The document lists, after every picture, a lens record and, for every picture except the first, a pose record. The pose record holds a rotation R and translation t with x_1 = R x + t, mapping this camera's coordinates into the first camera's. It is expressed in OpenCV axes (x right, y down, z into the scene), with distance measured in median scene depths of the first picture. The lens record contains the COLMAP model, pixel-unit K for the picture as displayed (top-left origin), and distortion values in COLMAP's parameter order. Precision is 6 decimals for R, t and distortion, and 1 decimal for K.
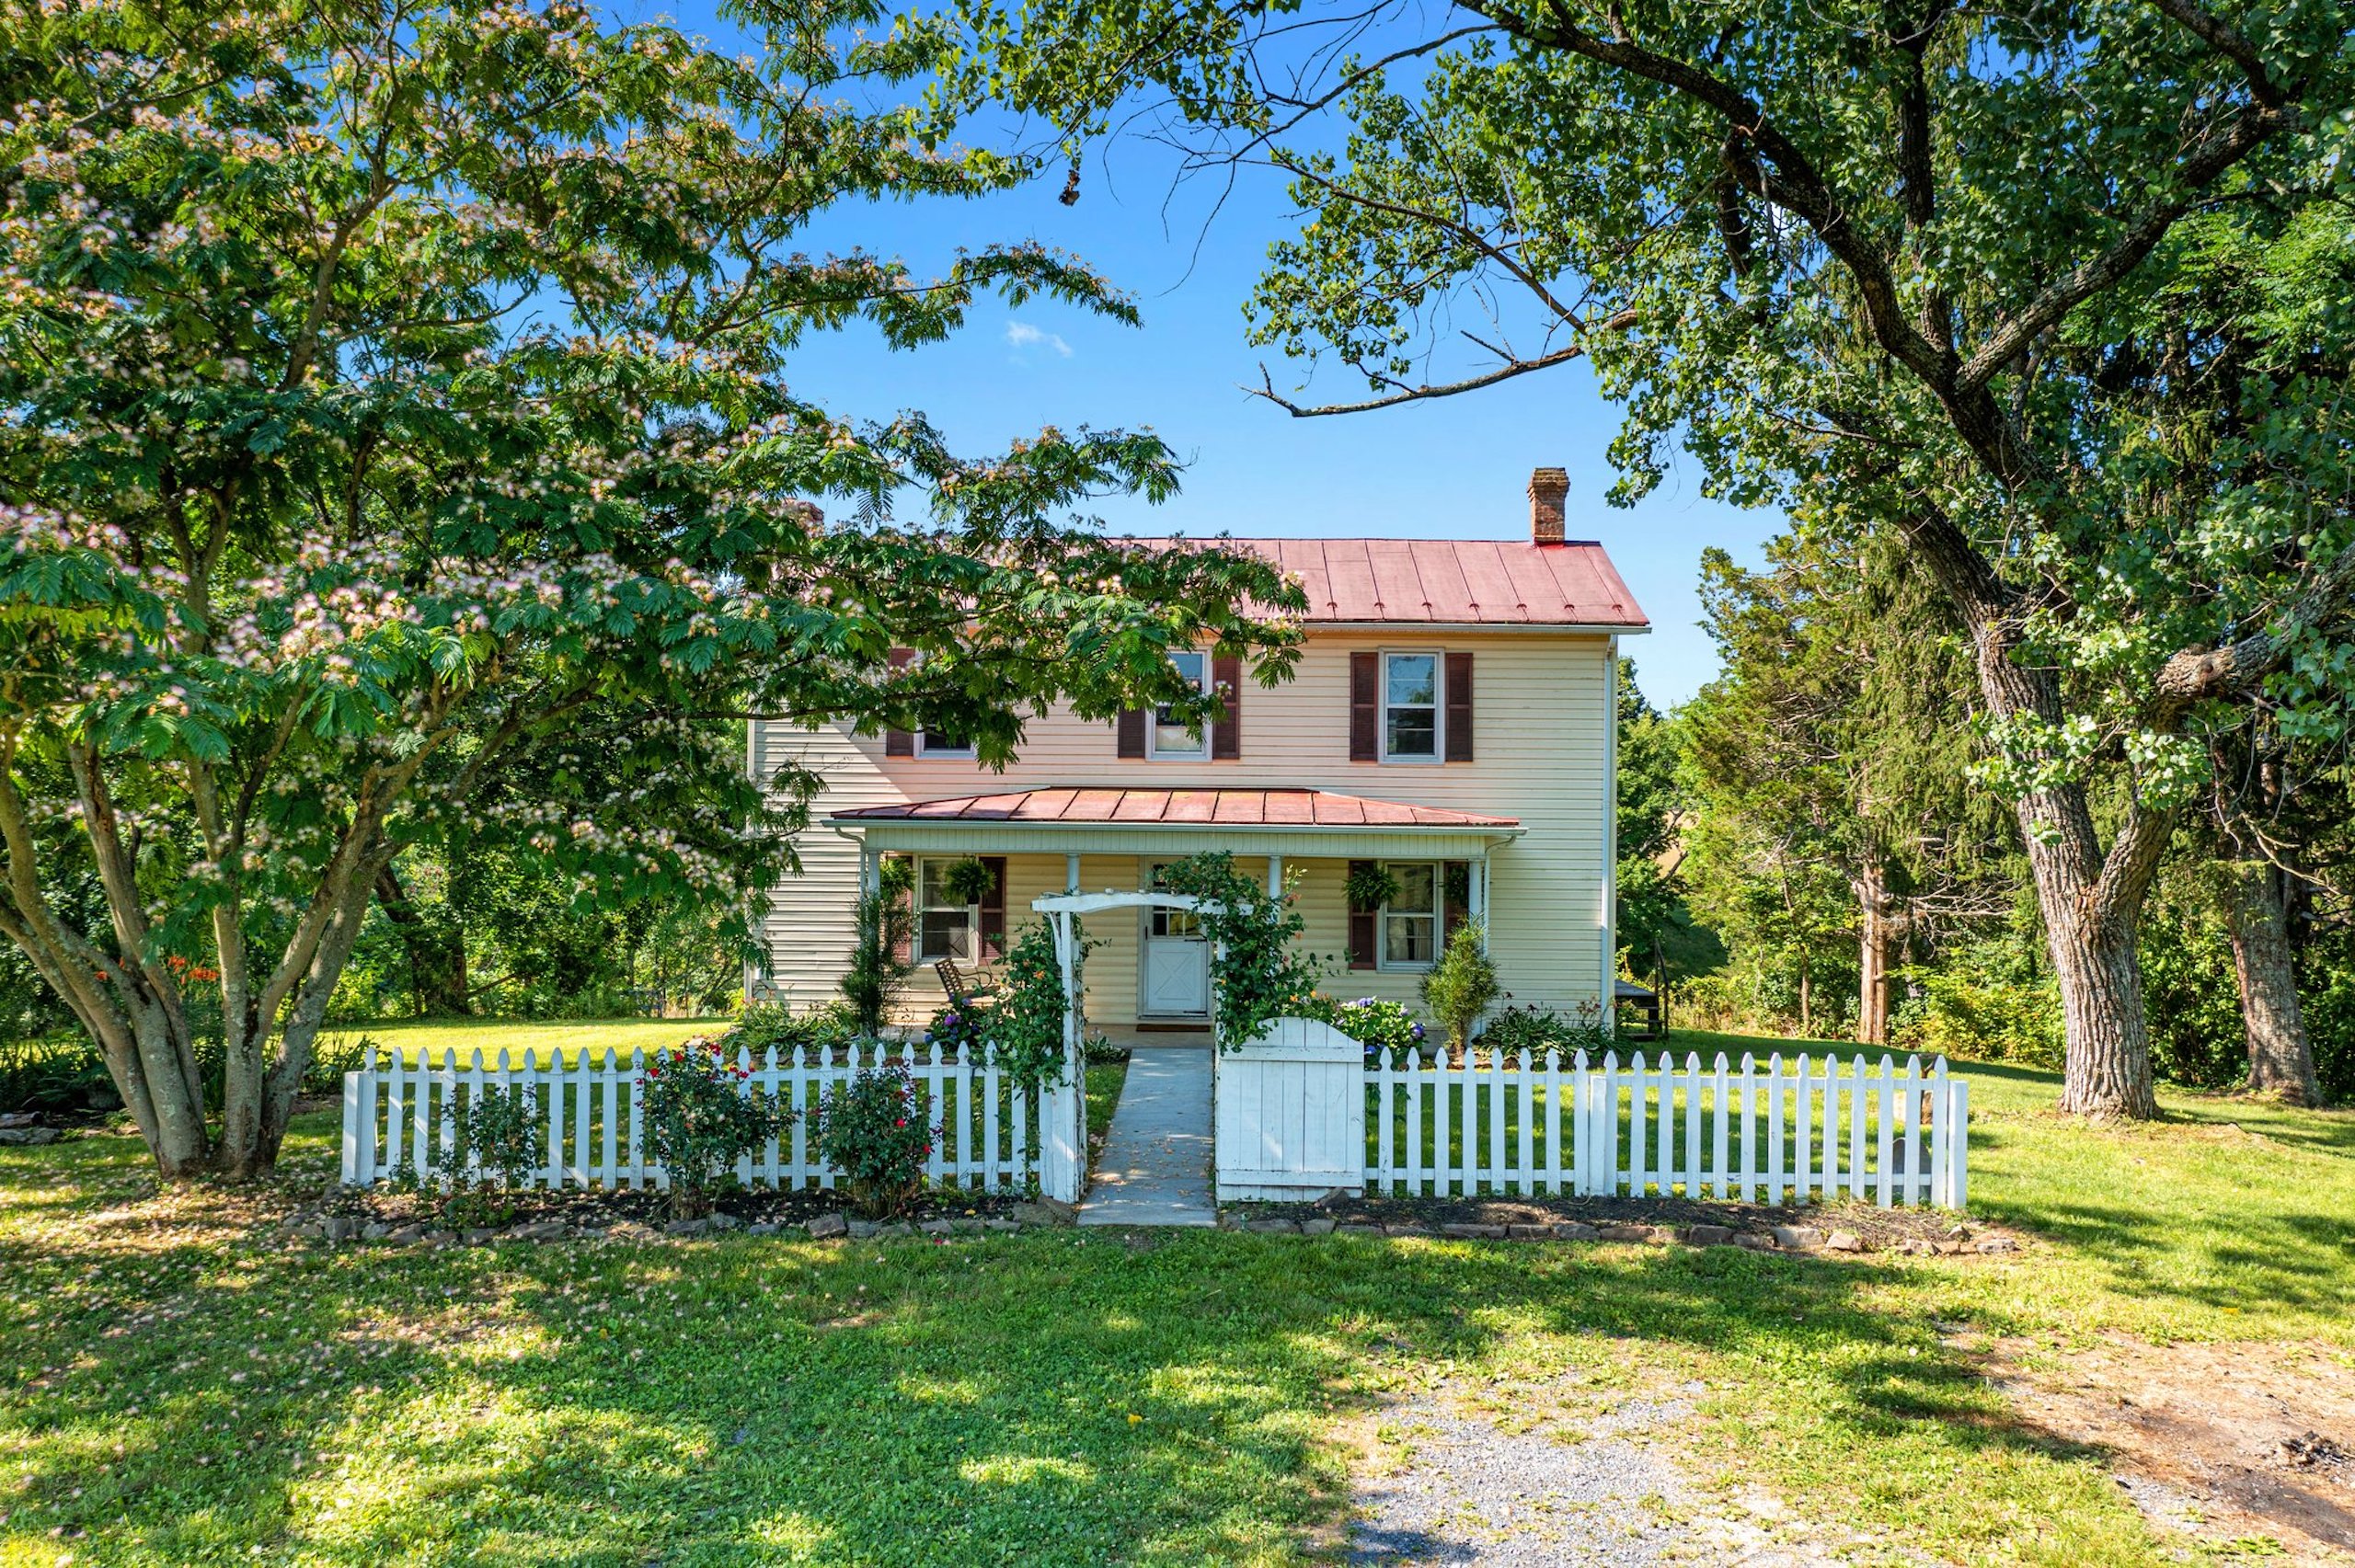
lens RADIAL K [[1868.7, 0, 1177.5], [0, 1868.7, 784.0], [0, 0, 1]] dist [-0.011922, -0.006536]
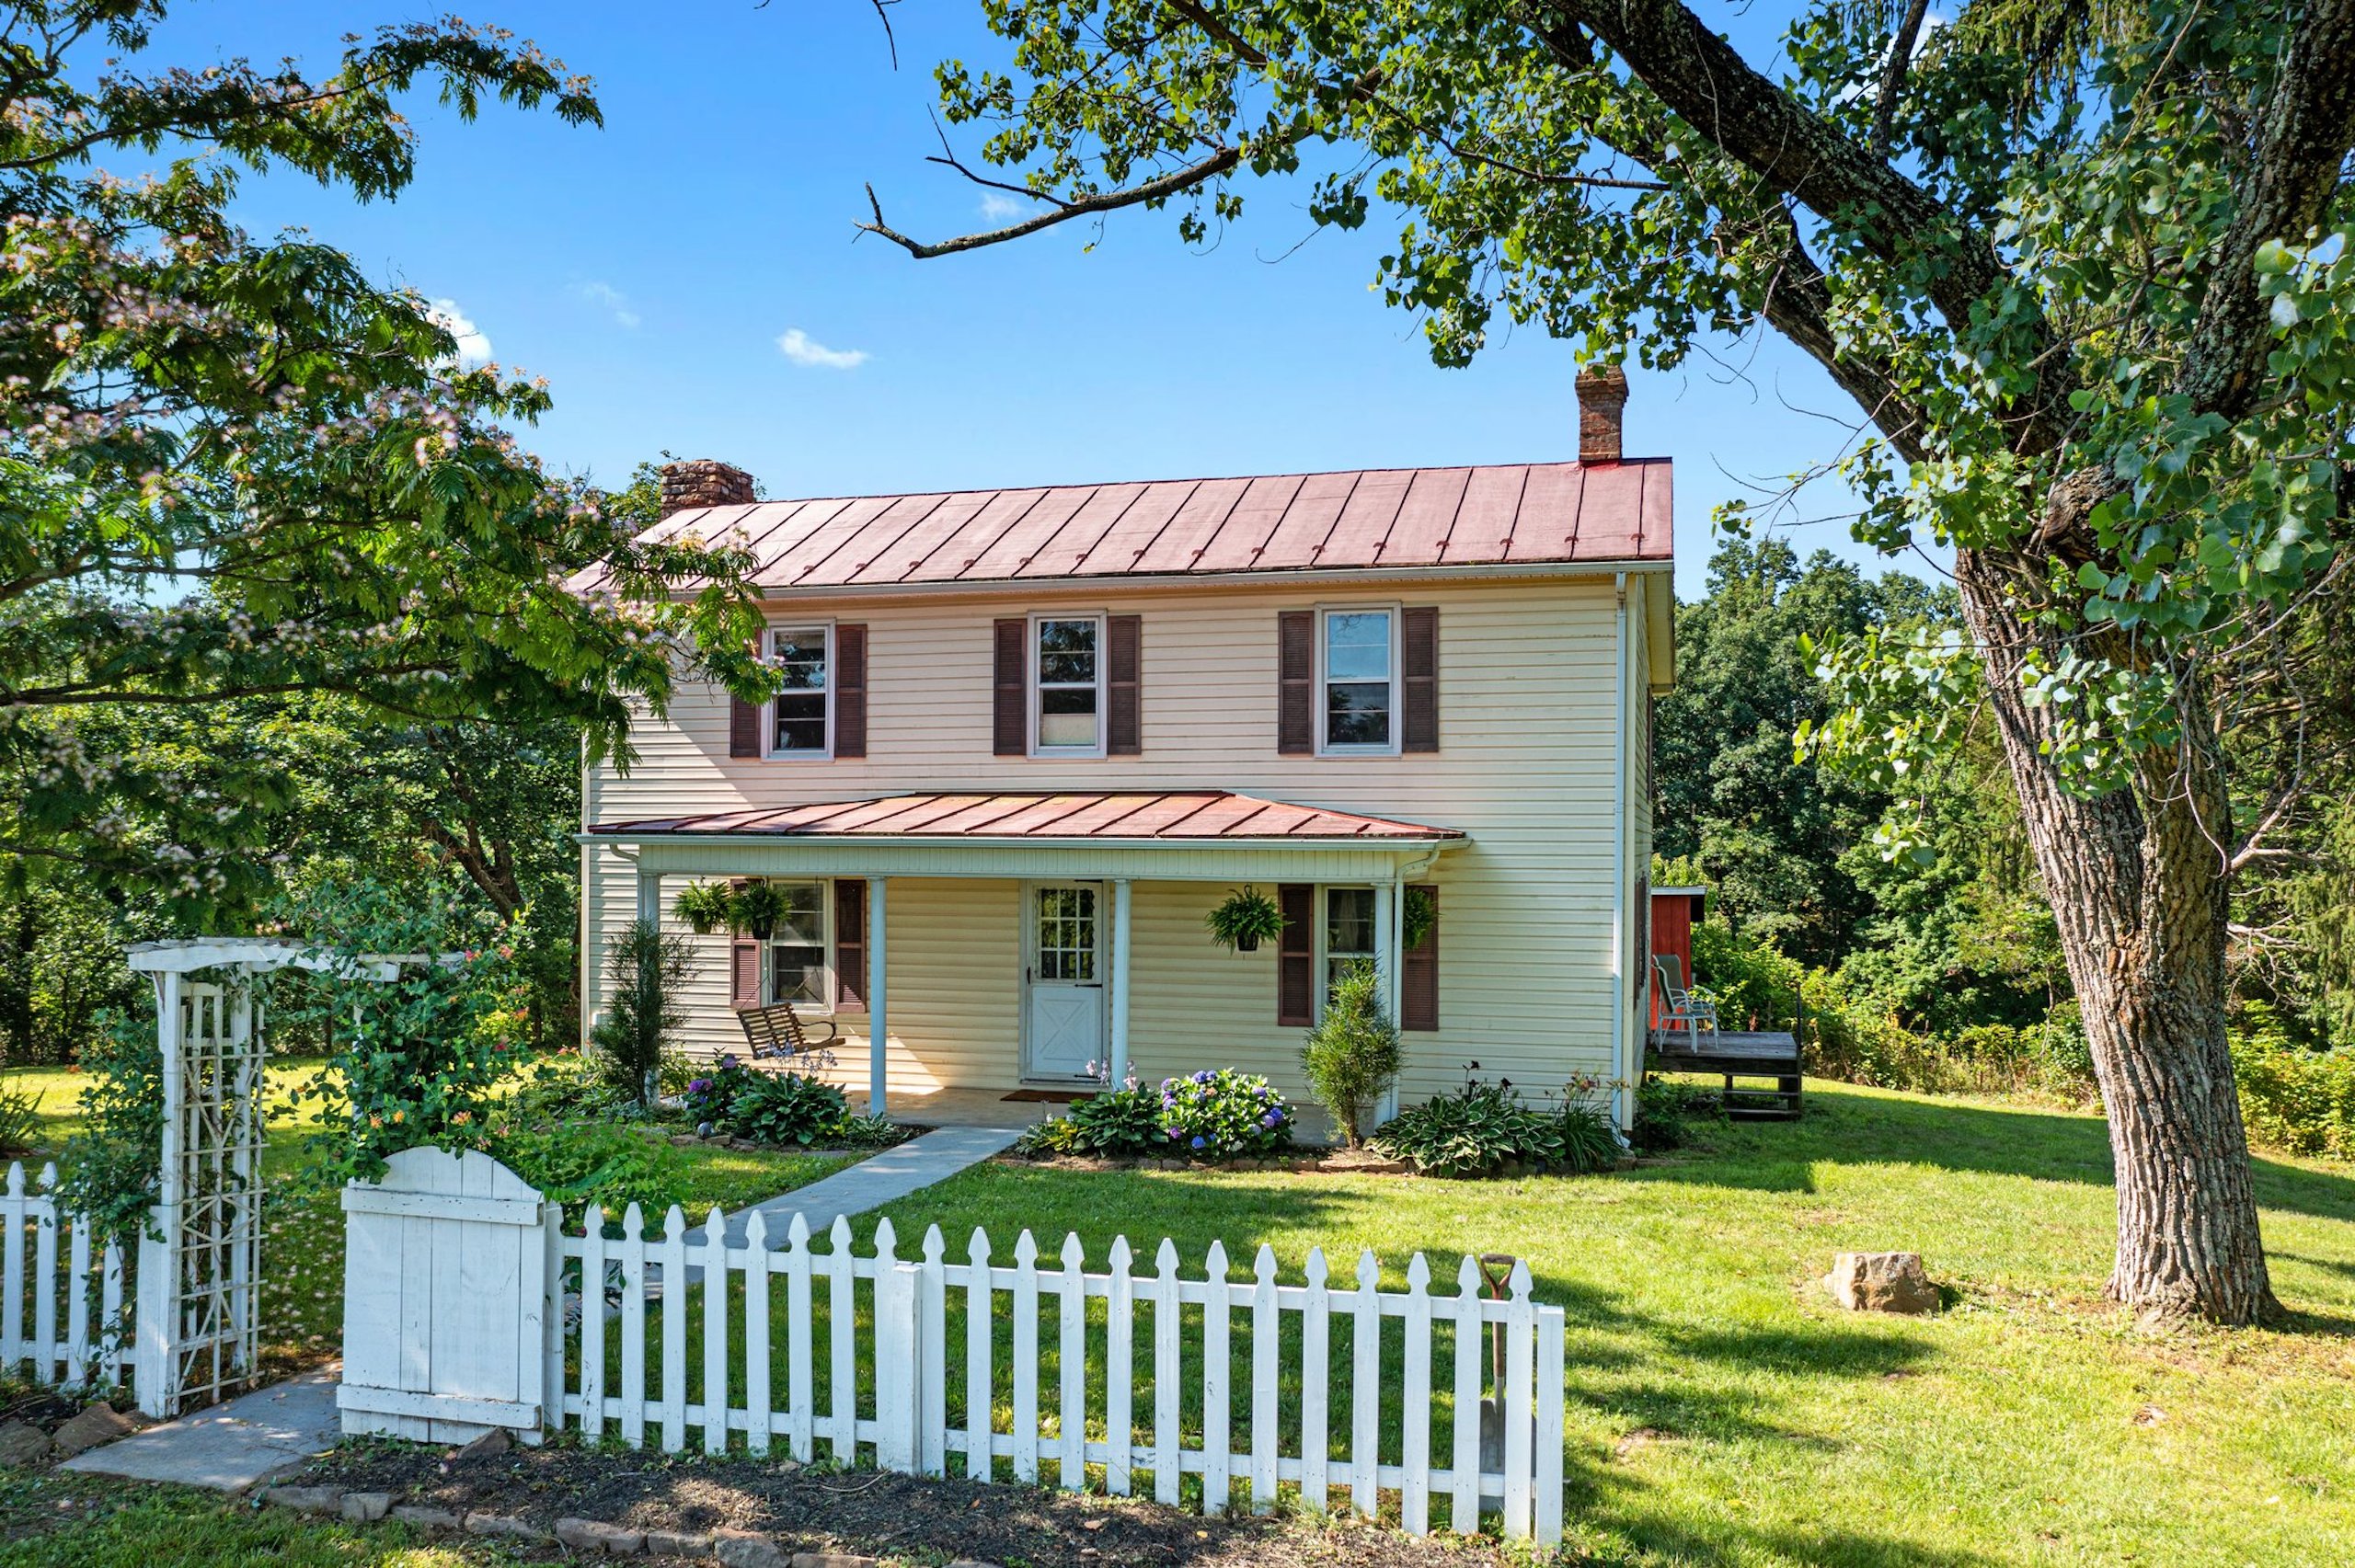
lens RADIAL K [[1878.5, 0, 1177.3], [0, 1878.5, 844.0], [0, 0, 1]] dist [-0.009211, -0.002646]
pose [[0.970339, -0.005736, -0.241681, 0.265717], [0.011441, 0.999688, 0.022207, 0.007717], [0.241478, -0.024314, 0.970102, 0.270404]]
